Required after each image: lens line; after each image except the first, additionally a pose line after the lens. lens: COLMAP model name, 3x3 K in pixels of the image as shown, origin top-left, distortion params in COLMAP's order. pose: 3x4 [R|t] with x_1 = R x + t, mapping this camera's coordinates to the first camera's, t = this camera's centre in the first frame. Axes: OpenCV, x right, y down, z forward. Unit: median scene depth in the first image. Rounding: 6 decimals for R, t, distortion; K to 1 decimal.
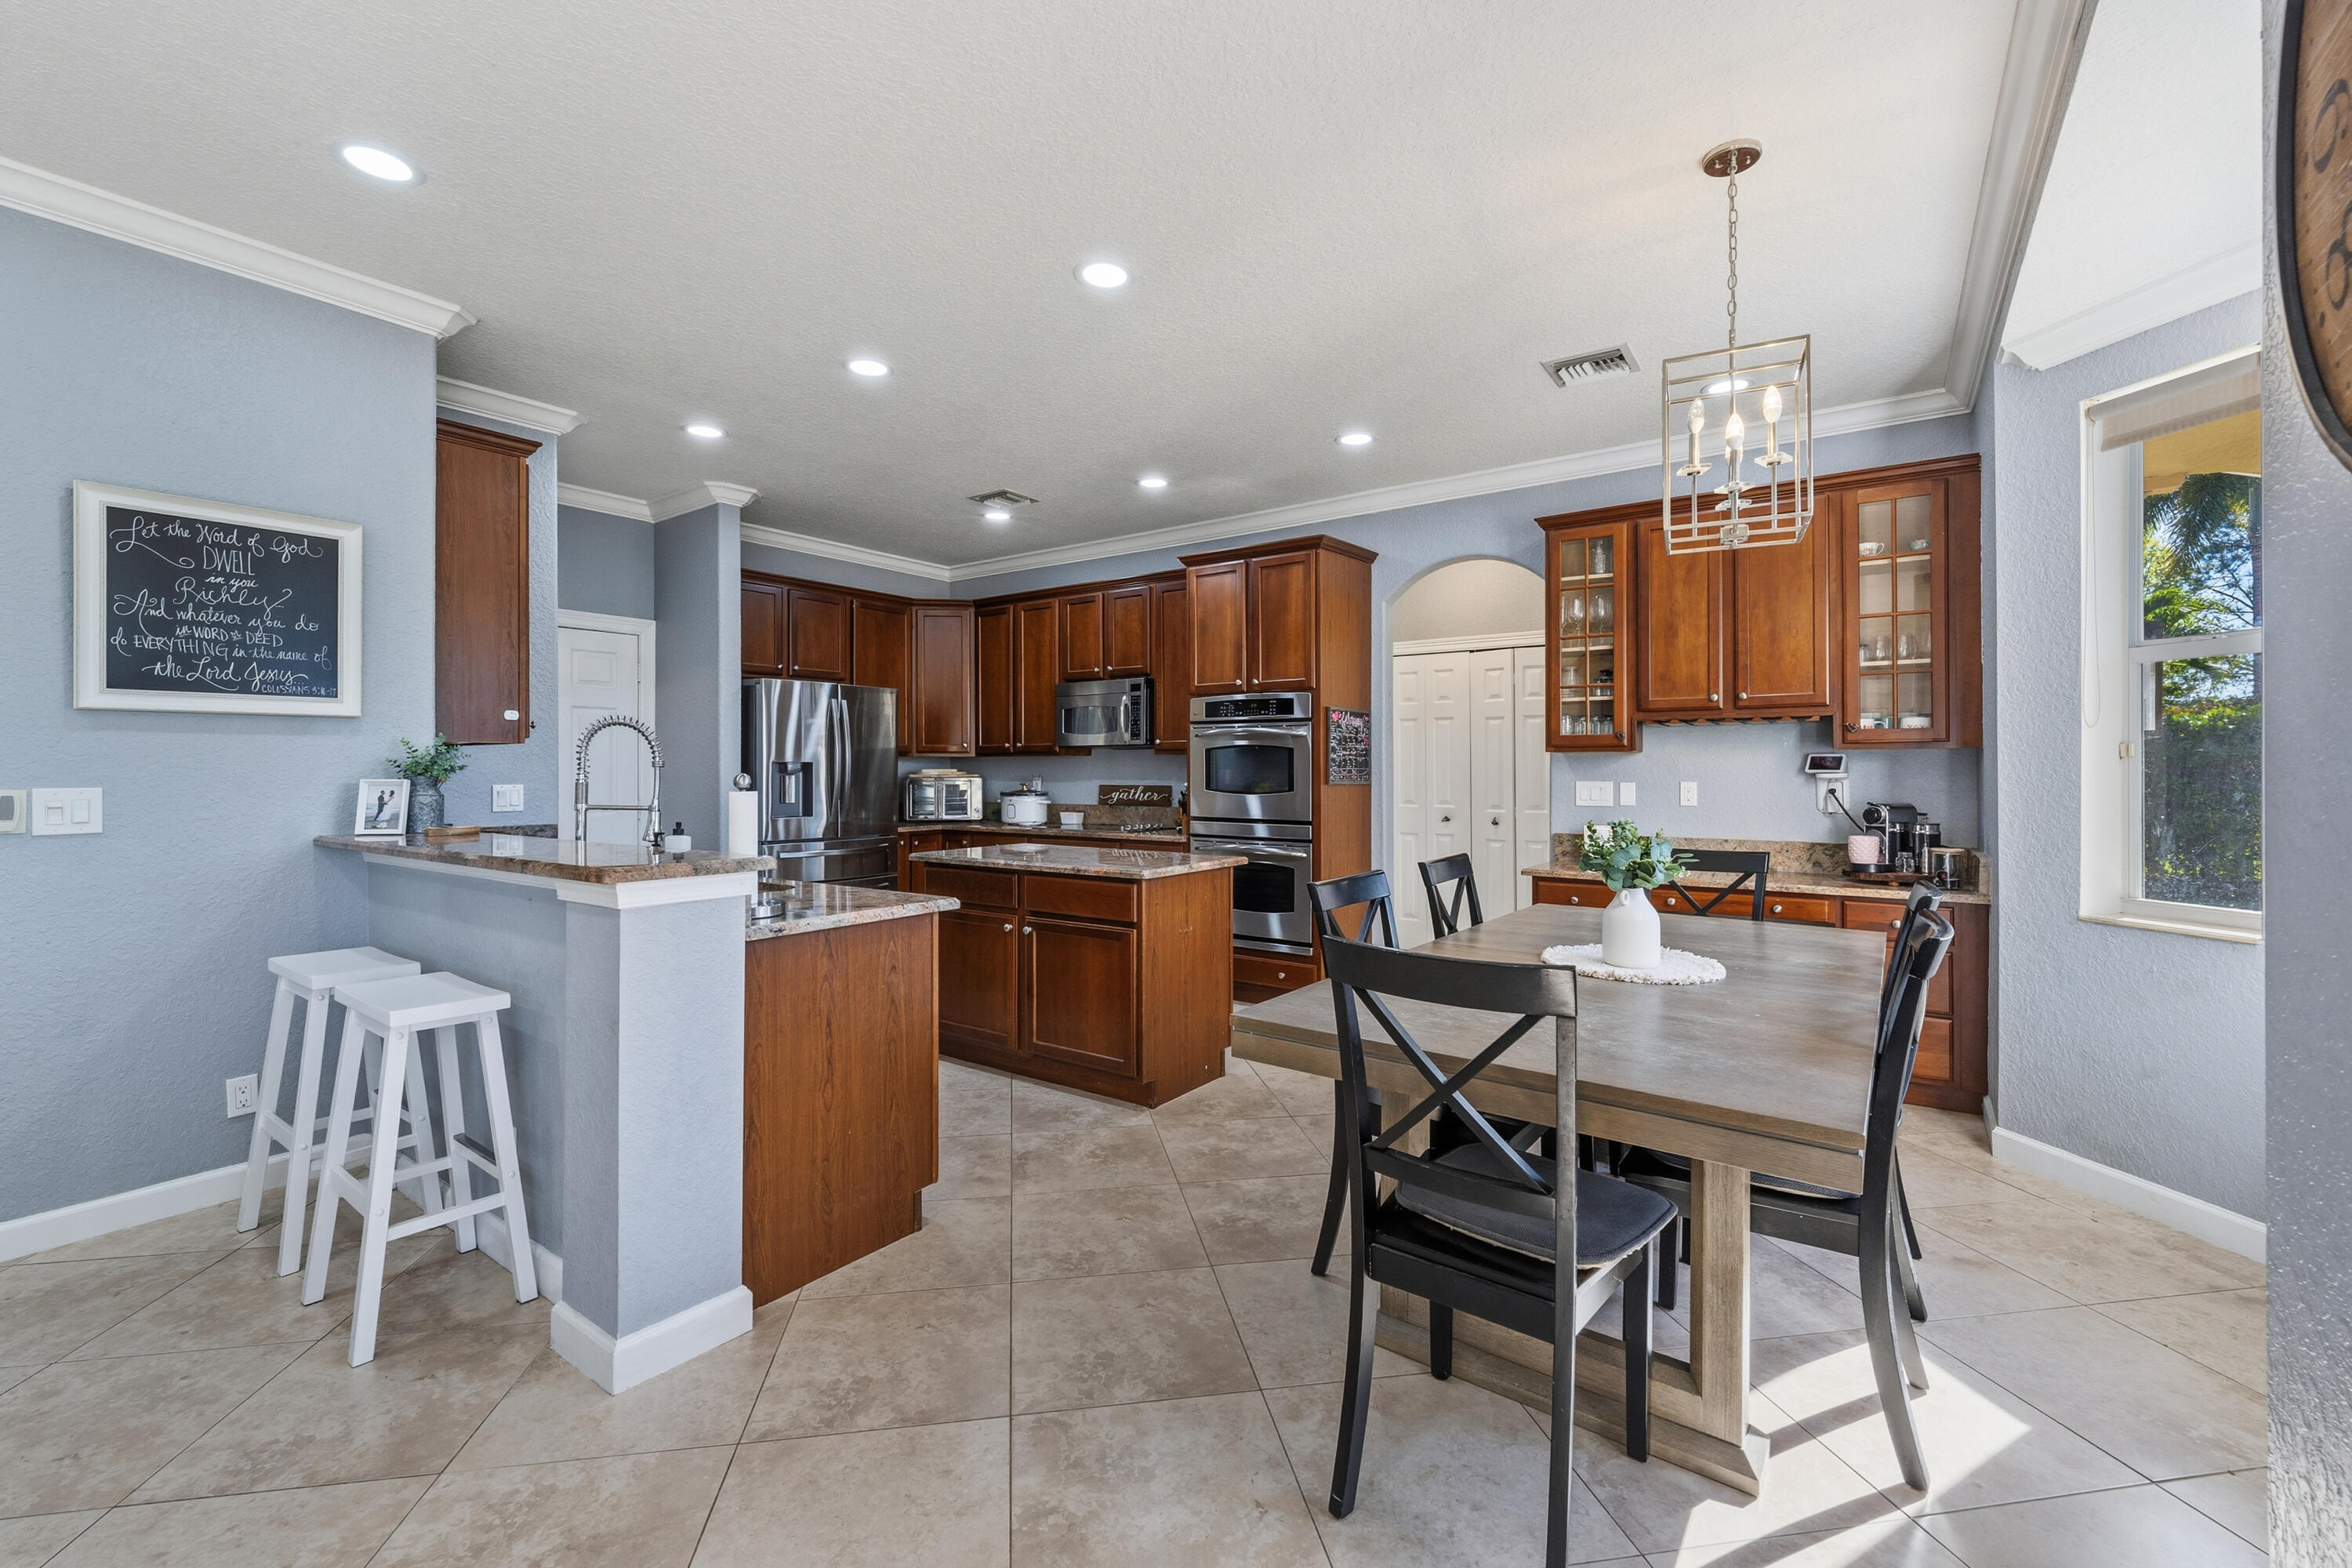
lens RADIAL K [[978.1, 0, 1178.4], [0, 978.1, 773.7], [0, 0, 1]] dist [-0.000286, -0.000912]
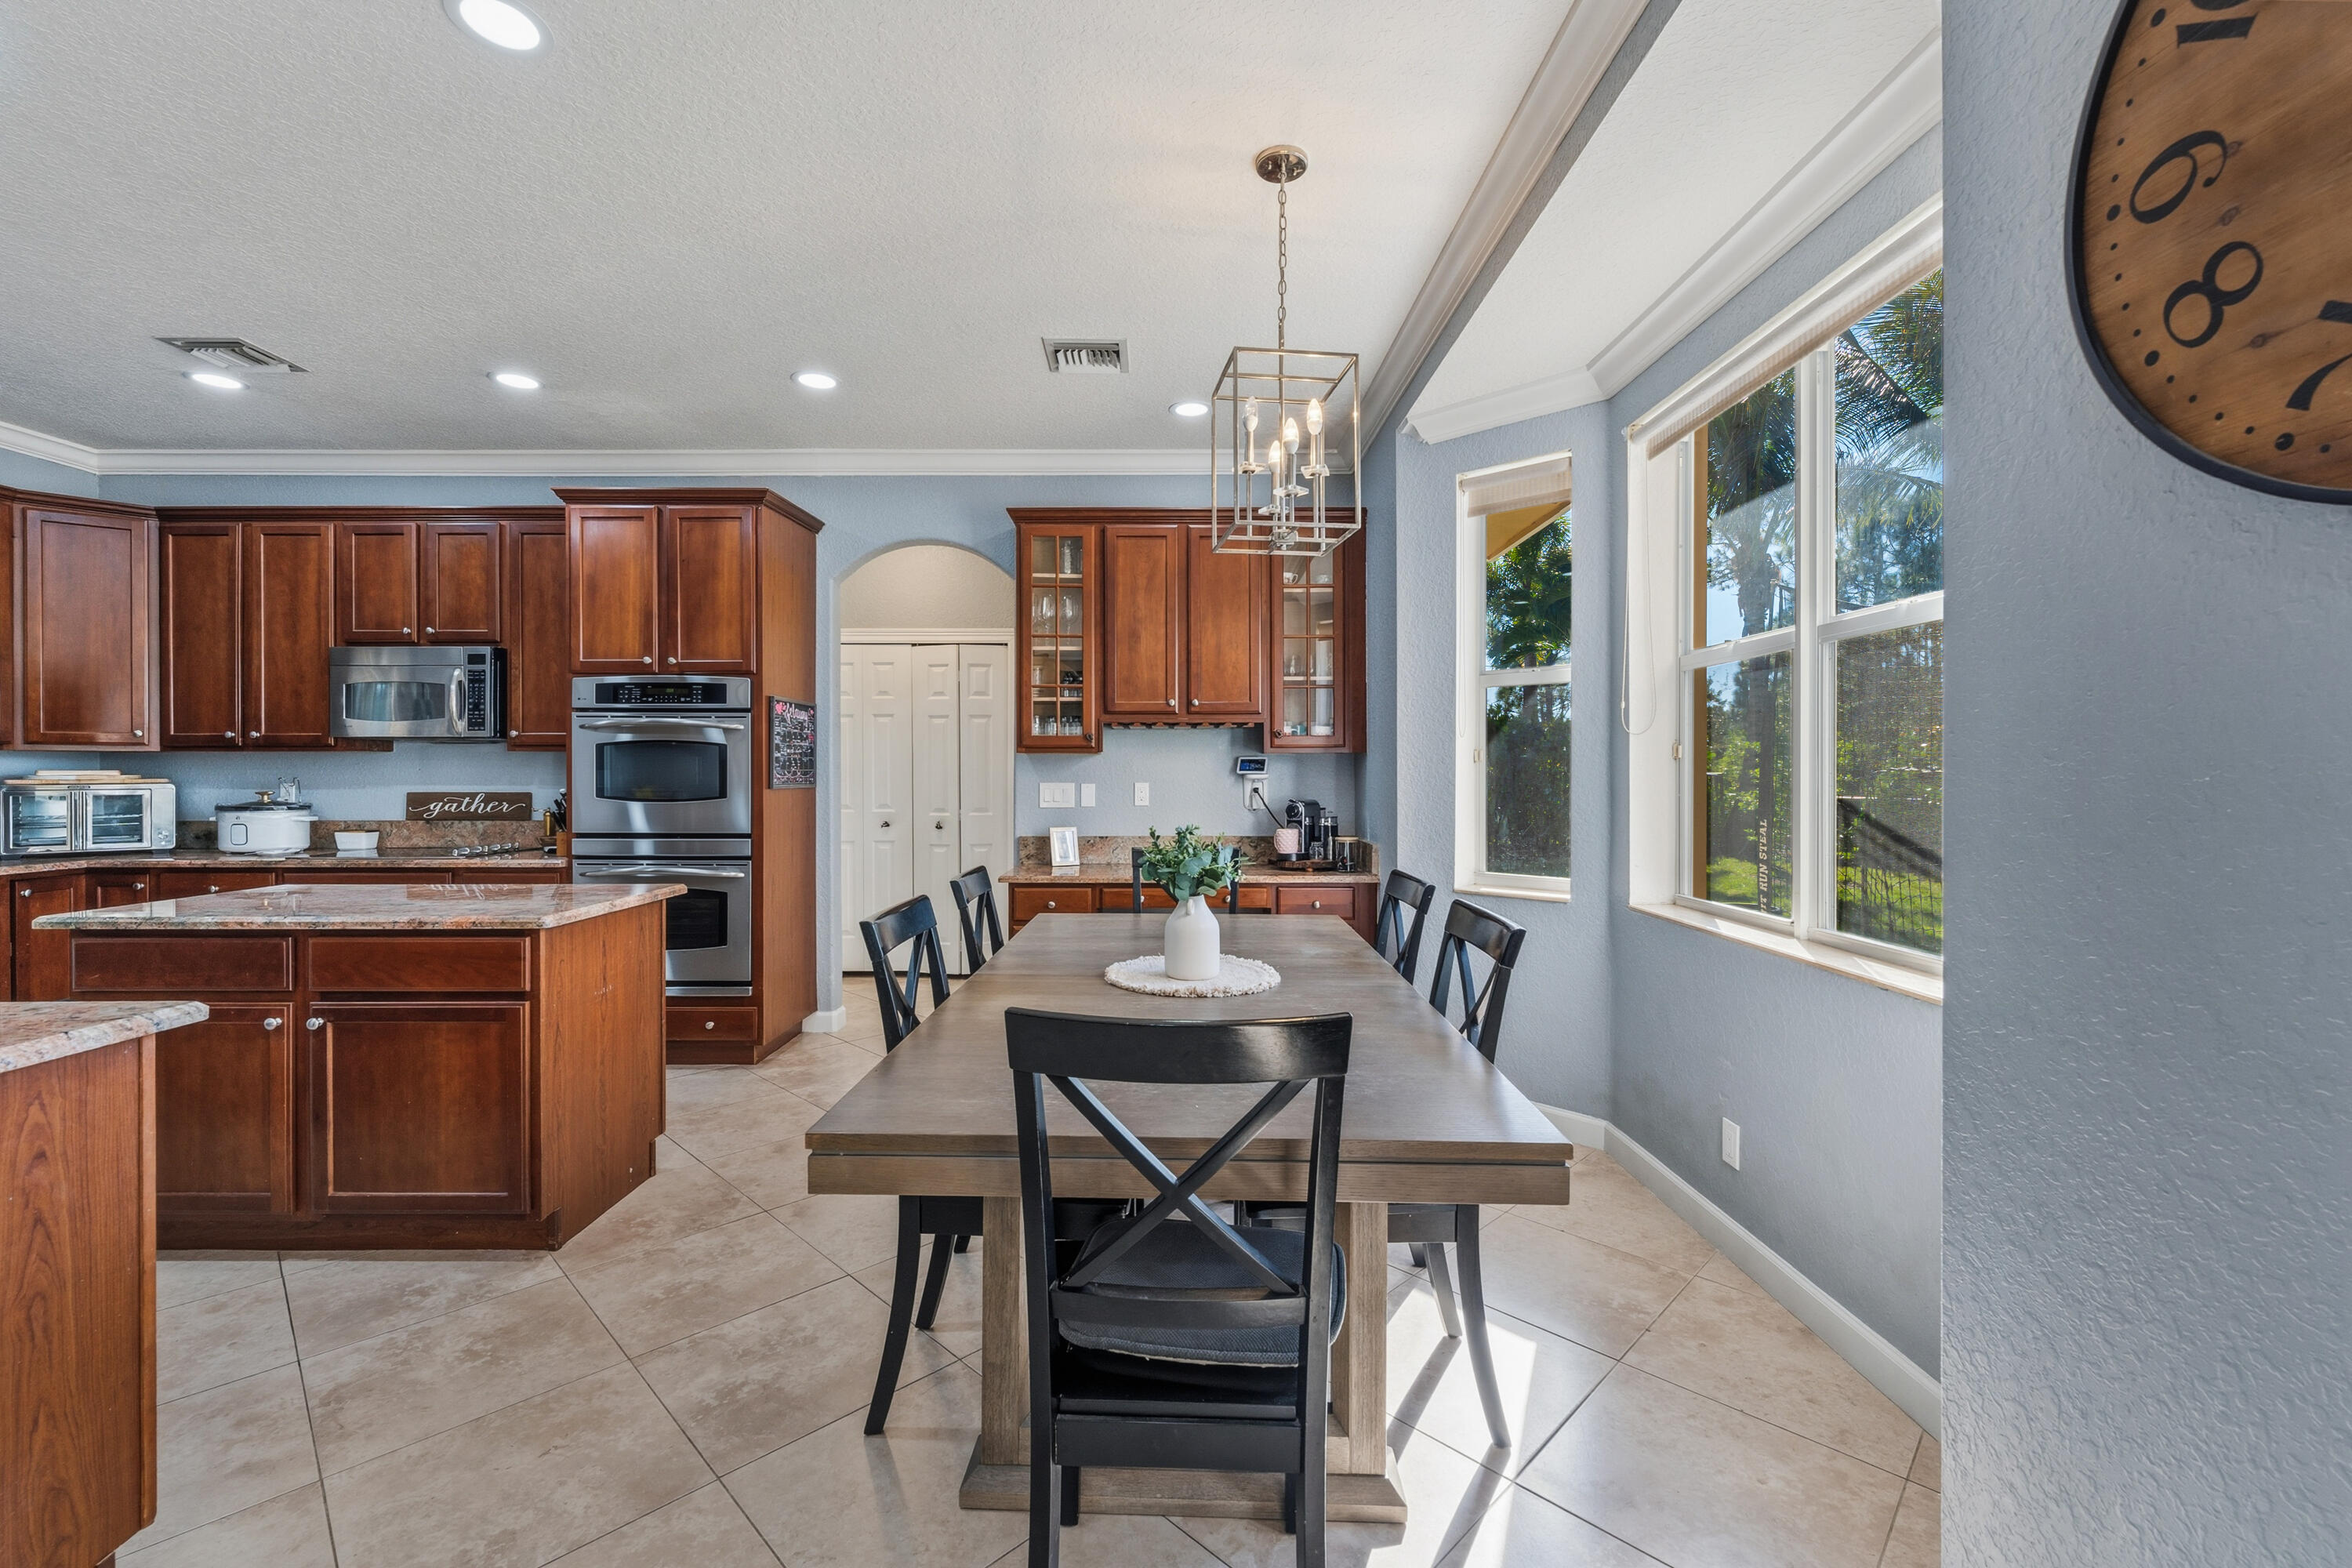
lens RADIAL K [[978.1, 0, 1178.4], [0, 978.1, 773.7], [0, 0, 1]] dist [-0.000286, -0.000912]
pose [[0.811915, -0.002398, 0.583771, -0.055640], [0.002765, 0.999996, 0.000262, -0.001340], [-0.583770, 0.001401, 0.811918, 0.123243]]
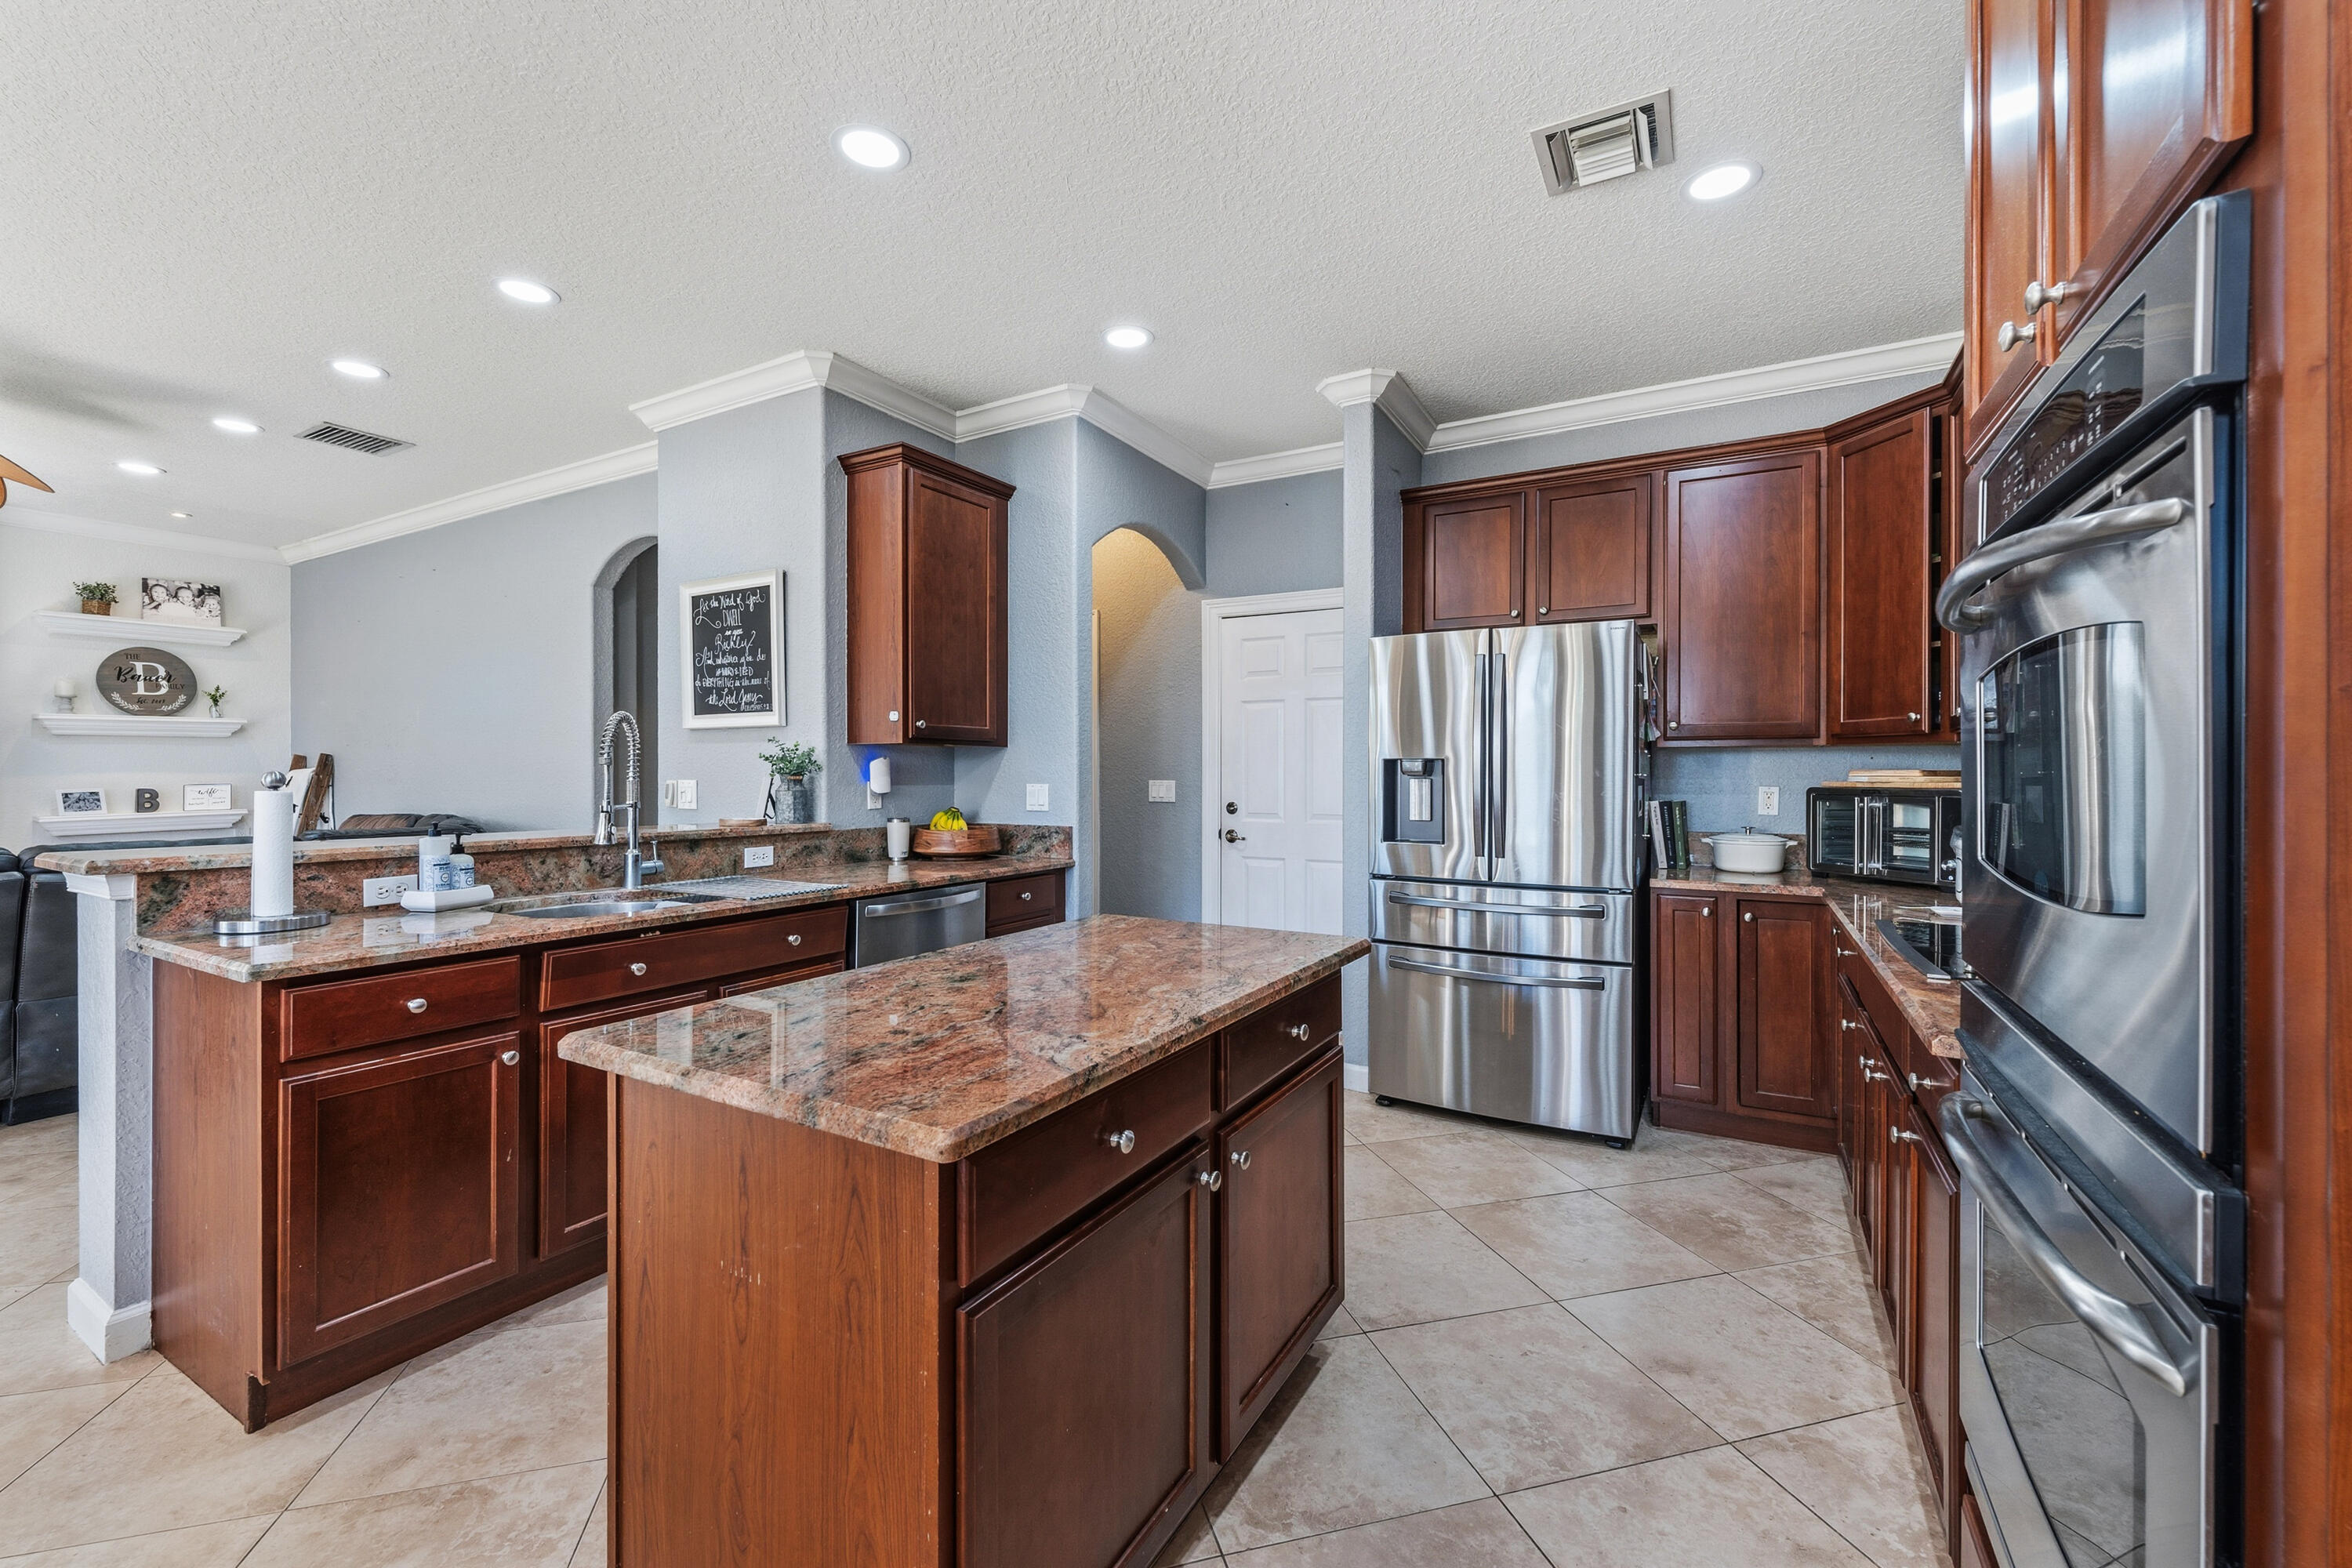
lens RADIAL K [[965.6, 0, 1178.0], [0, 965.6, 769.4], [0, 0, 1]] dist [-0.003997, -0.000160]
pose [[0.100367, -0.001476, -0.994949, 0.266848], [-0.006804, 0.999974, -0.002170, -0.002519], [0.994927, 0.006988, 0.100354, 0.885066]]
